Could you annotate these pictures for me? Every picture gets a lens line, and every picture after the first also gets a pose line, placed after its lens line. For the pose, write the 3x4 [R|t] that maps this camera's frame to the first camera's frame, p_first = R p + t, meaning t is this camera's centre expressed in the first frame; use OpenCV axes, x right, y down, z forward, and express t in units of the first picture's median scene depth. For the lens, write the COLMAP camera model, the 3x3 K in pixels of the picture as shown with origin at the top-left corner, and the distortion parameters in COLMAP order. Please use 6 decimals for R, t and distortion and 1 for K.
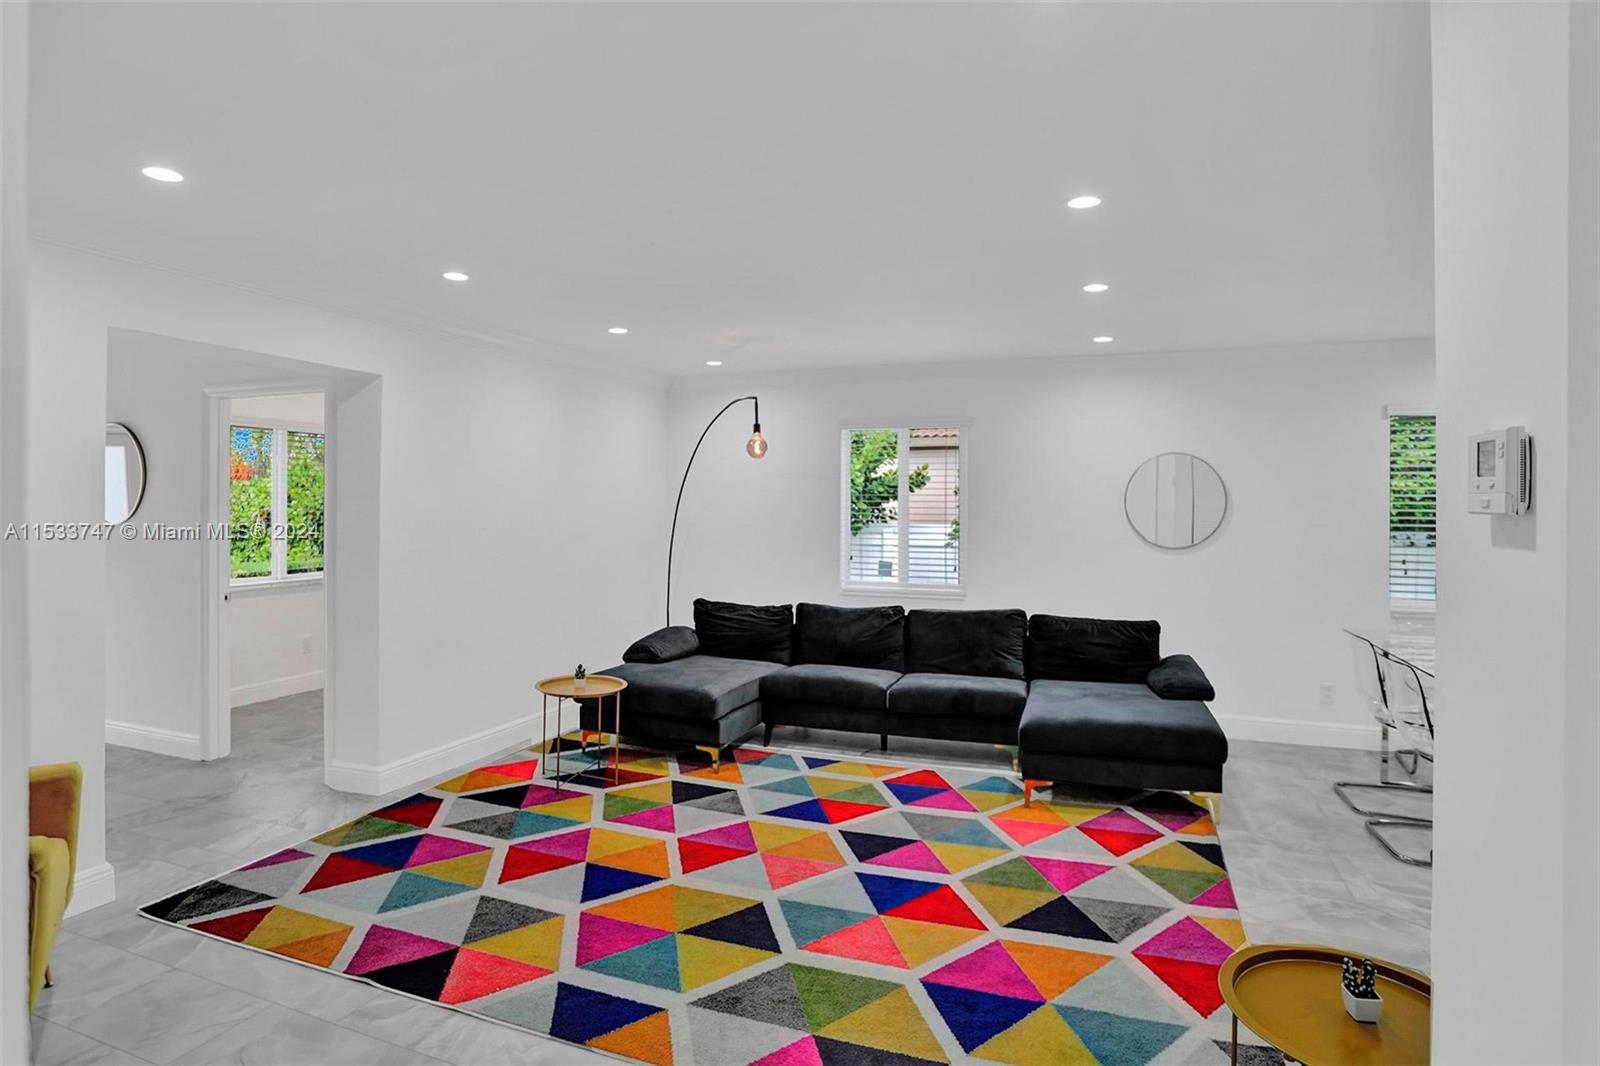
lens RADIAL K [[839.0, 0, 791.2], [0, 839.0, 512.7], [0, 0, 1]] dist [-0.087369, 0.058389]
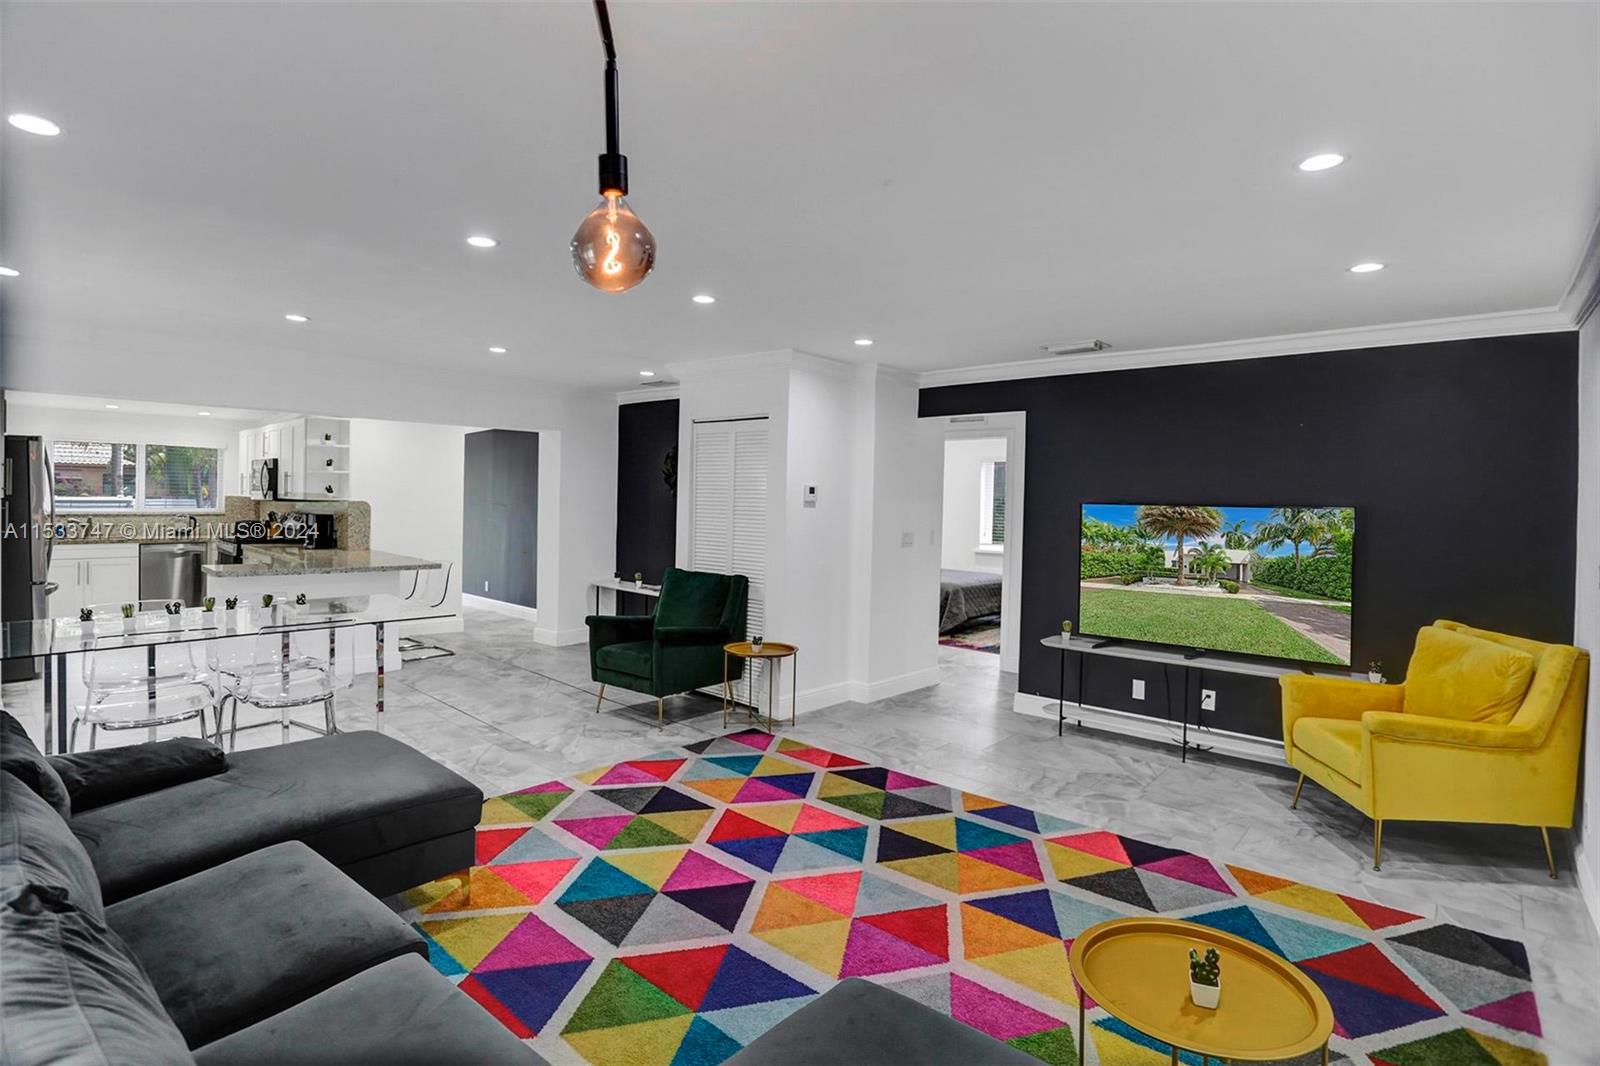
lens RADIAL K [[771.5, 0, 791.0], [0, 771.5, 508.4], [0, 0, 1]] dist [-0.062230, 0.020513]
pose [[-0.933733, -0.028165, 0.356860, -0.254549], [-0.022570, 0.999549, 0.019834, -0.018473], [-0.357258, 0.010466, -0.933947, 1.815753]]
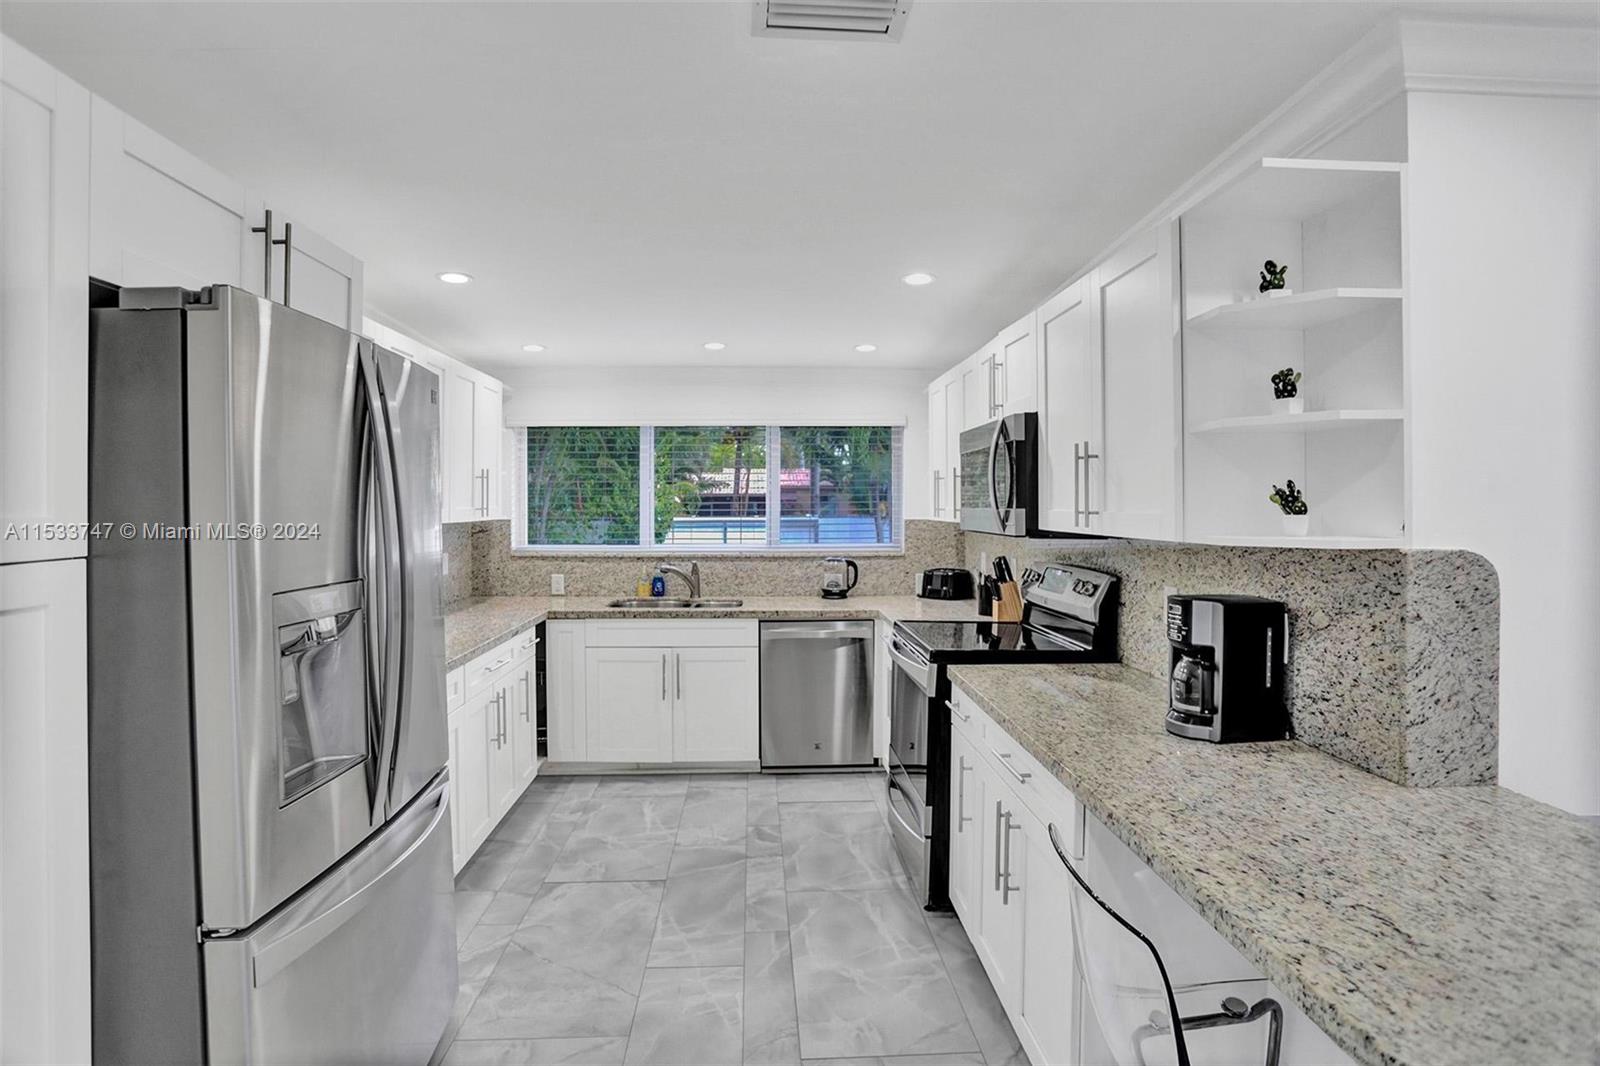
lens RADIAL K [[795.6, 0, 790.8], [0, 795.6, 507.1], [0, 0, 1]] dist [-0.072821, 0.030457]
pose [[-0.409337, -0.006747, 0.912358, 1.438139], [0.004376, 0.999947, 0.009357, -0.000163], [-0.912373, 0.007822, -0.409286, 0.766643]]
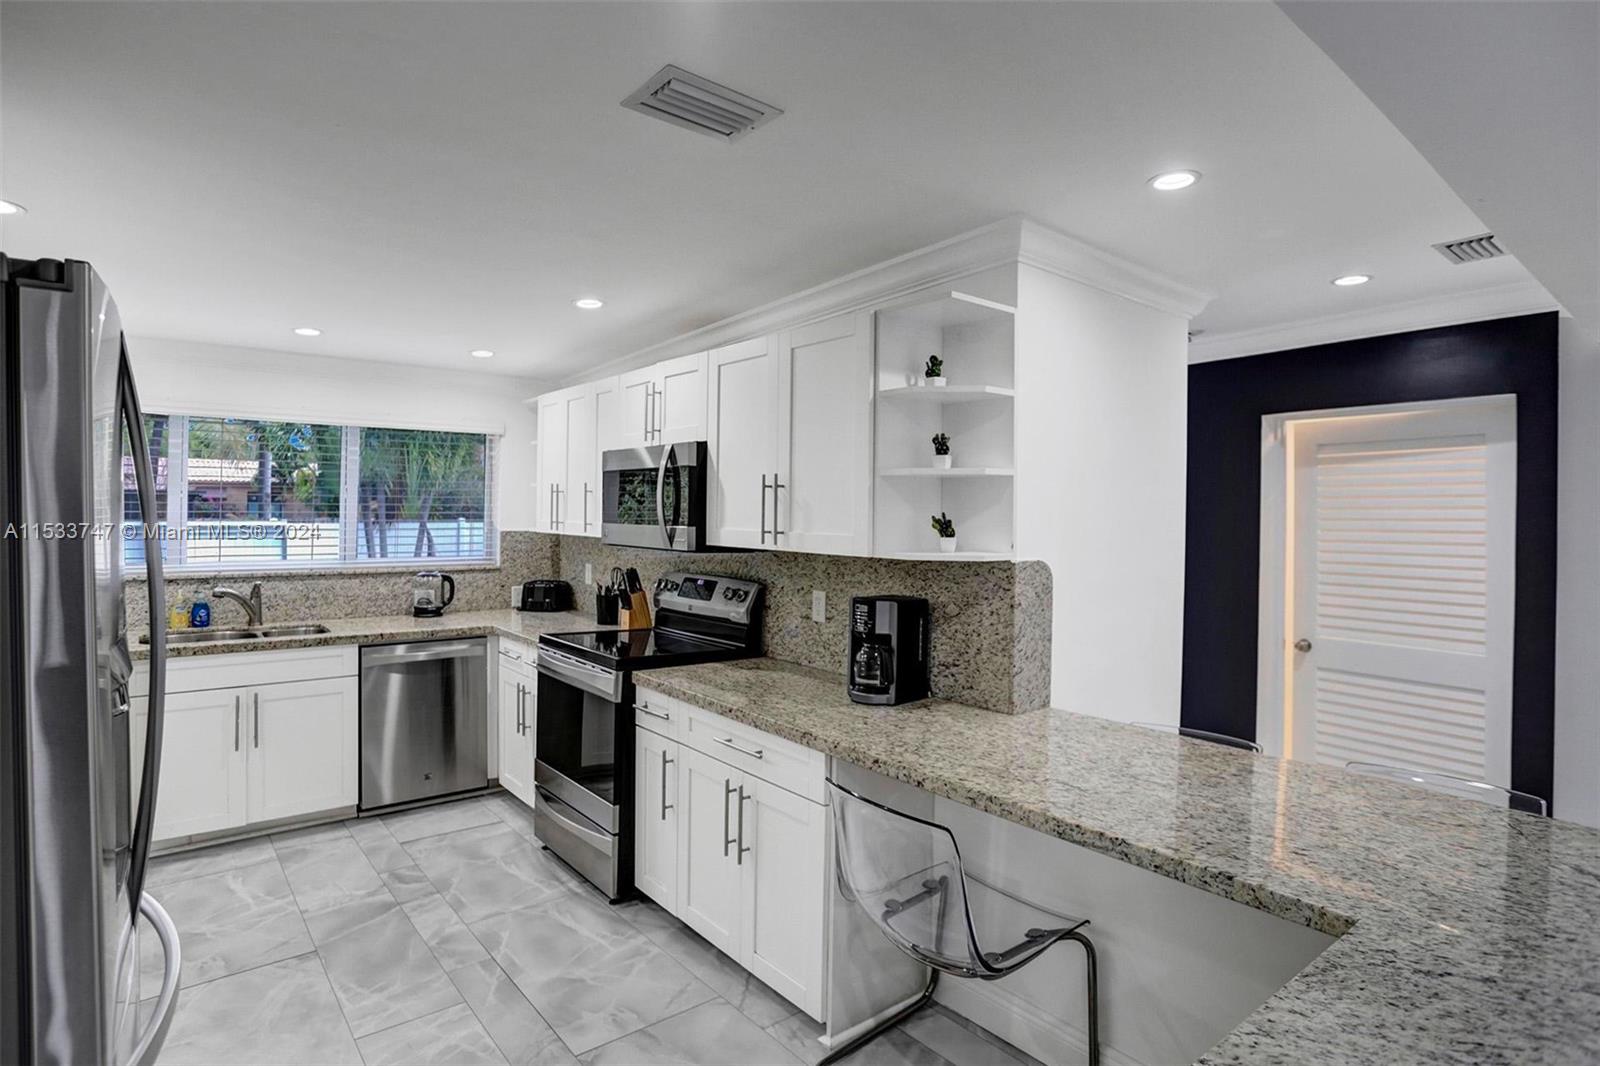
lens RADIAL K [[839.0, 0, 791.2], [0, 839.0, 512.7], [0, 0, 1]] dist [-0.087369, 0.058389]
pose [[-0.867737, -0.016802, 0.496739, 1.505774], [-0.013575, 0.999857, 0.010106, -0.017969], [-0.496838, 0.002026, -0.867841, 1.009596]]
